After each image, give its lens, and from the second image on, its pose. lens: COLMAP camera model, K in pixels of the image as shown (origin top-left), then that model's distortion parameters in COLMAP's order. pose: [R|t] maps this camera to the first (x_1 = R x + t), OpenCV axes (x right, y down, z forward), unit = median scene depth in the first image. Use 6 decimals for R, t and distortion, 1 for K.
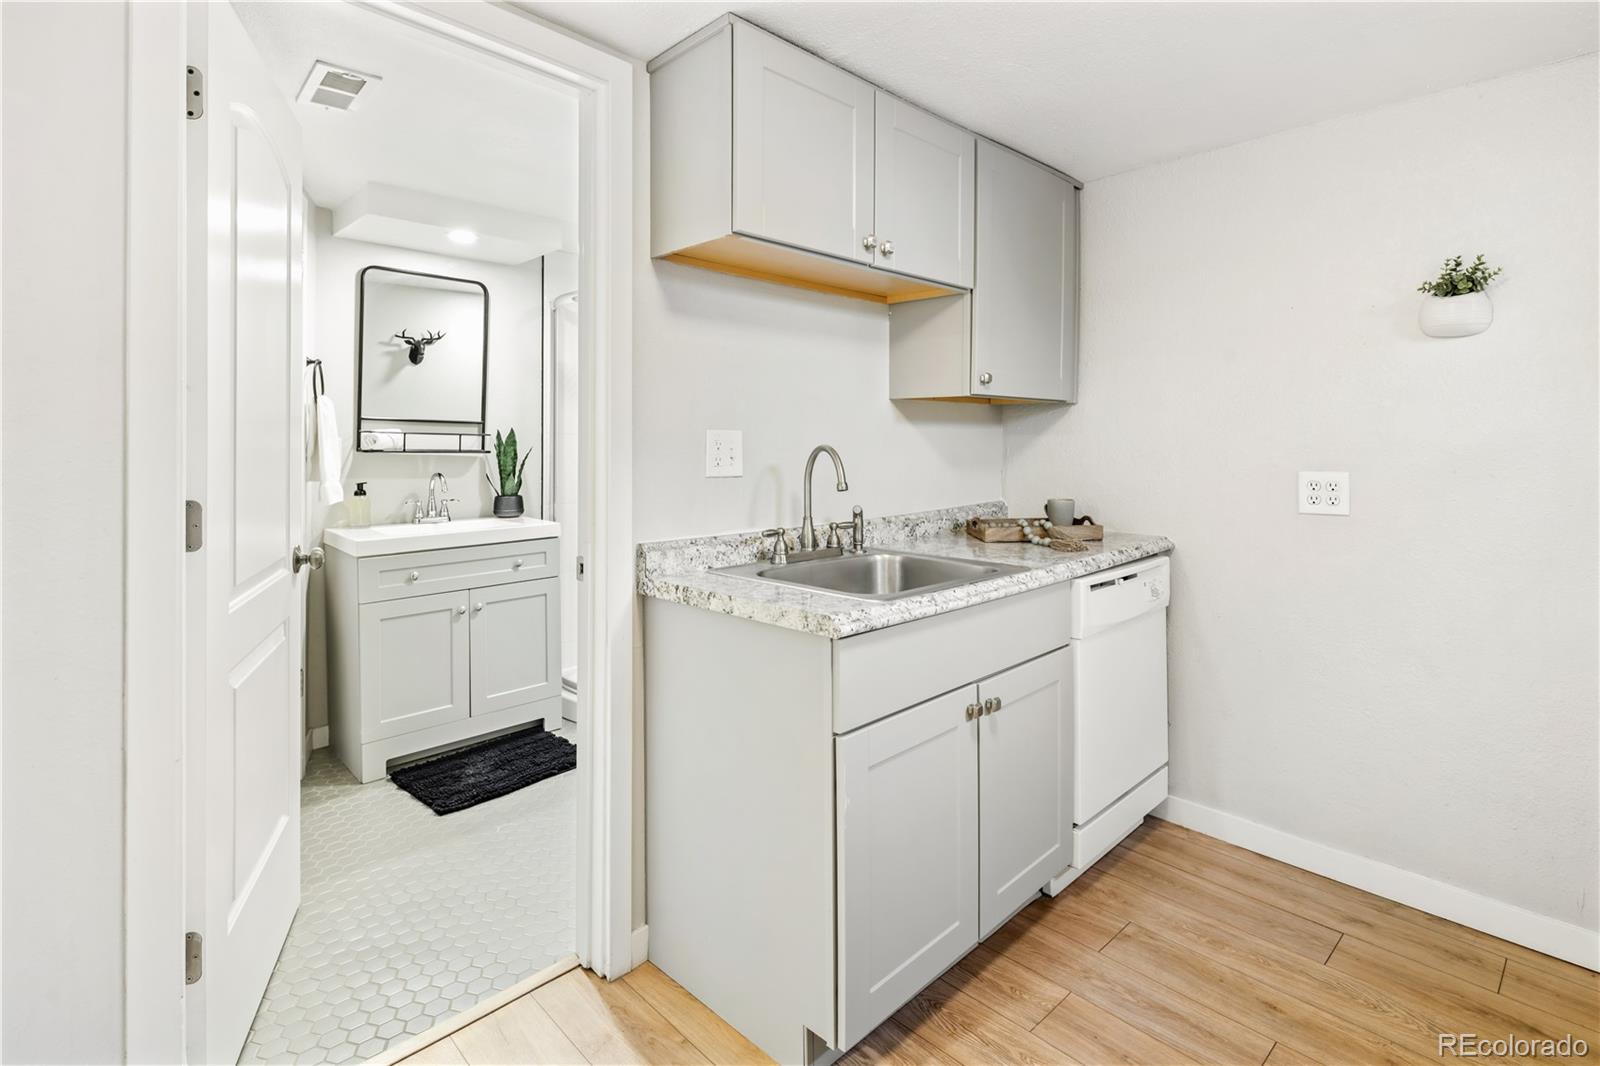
lens RADIAL K [[786.0, 0, 795.3], [0, 786.0, 444.2], [0, 0, 1]] dist [0.001250, -0.001422]
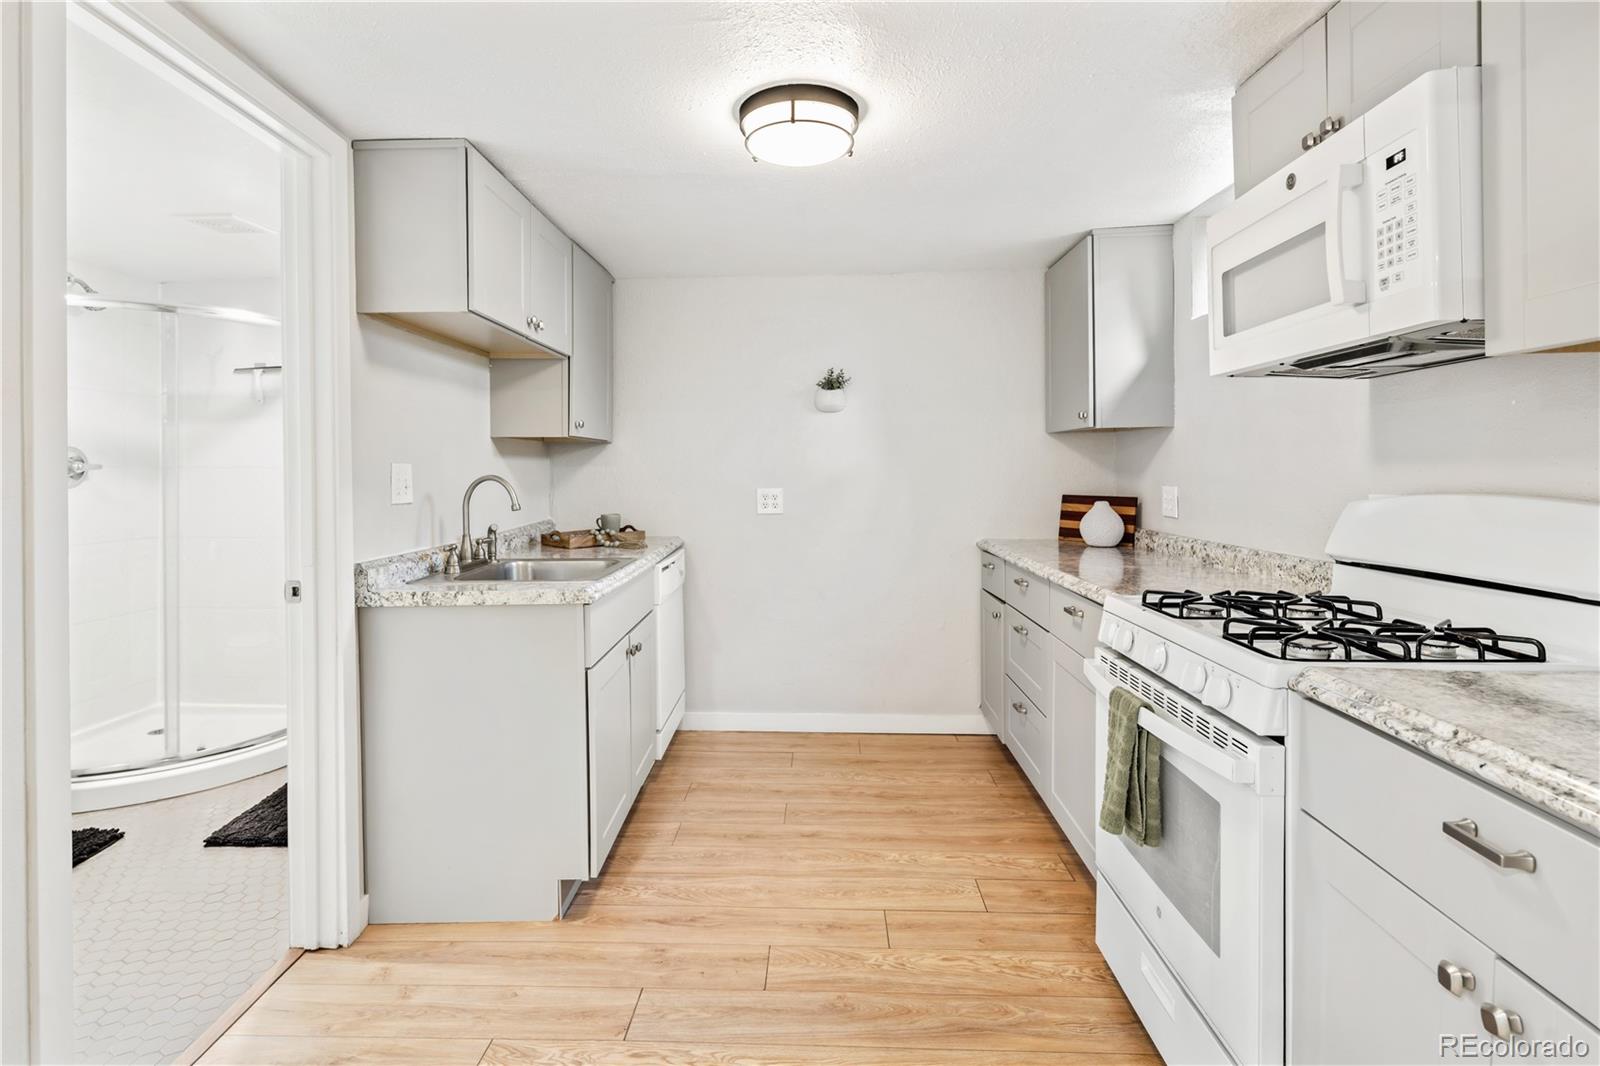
lens RADIAL K [[785.3, 0, 789.5], [0, 785.3, 472.4], [0, 0, 1]] dist [0.001035, -0.001507]
pose [[0.717925, -0.009403, 0.696057, -0.357136], [0.010898, 0.999938, 0.002267, -0.001059], [-0.696035, 0.005958, 0.717983, -0.171444]]
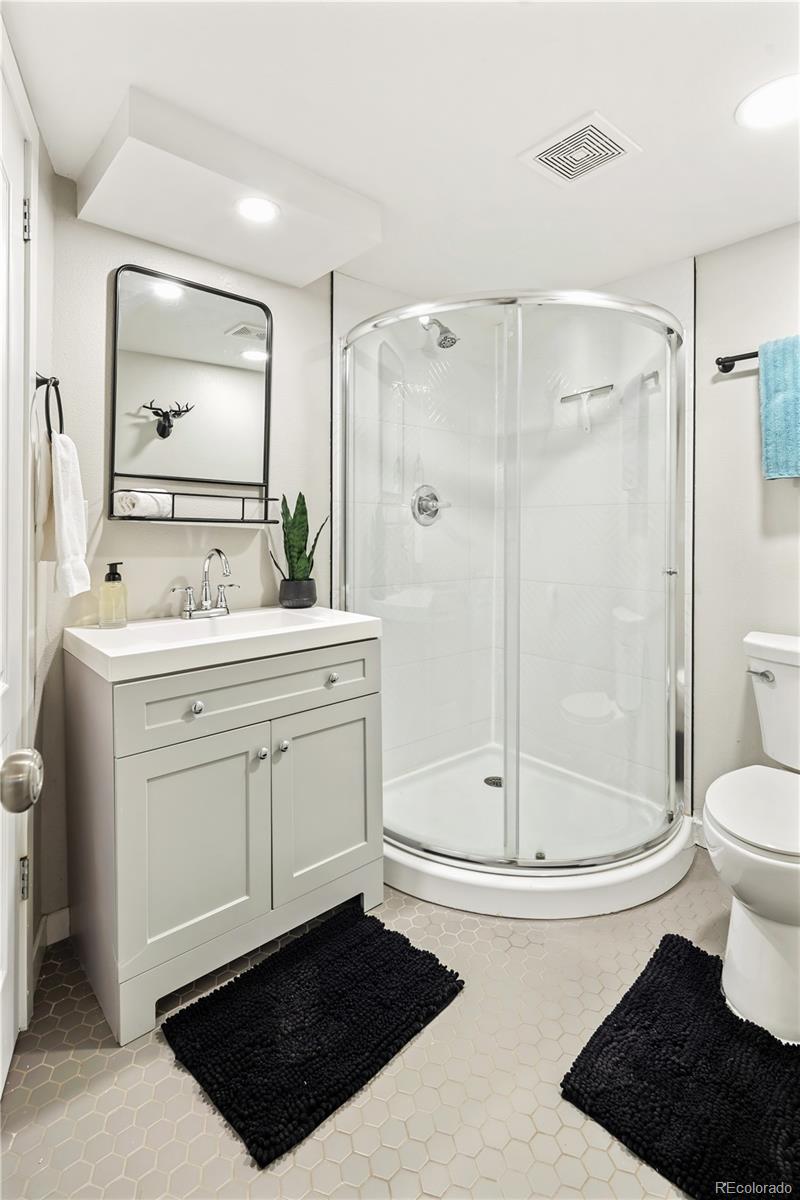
lens RADIAL K [[606.4, 0, 400.0], [0, 606.4, 526.8], [0, 0, 1]] dist [0.001569, -0.000142]
pose [[0.998886, -0.002578, -0.047120, -0.307433], [0.002166, 0.999959, -0.008792, 0.024887], [0.047141, 0.008680, 0.998851, 0.531251]]
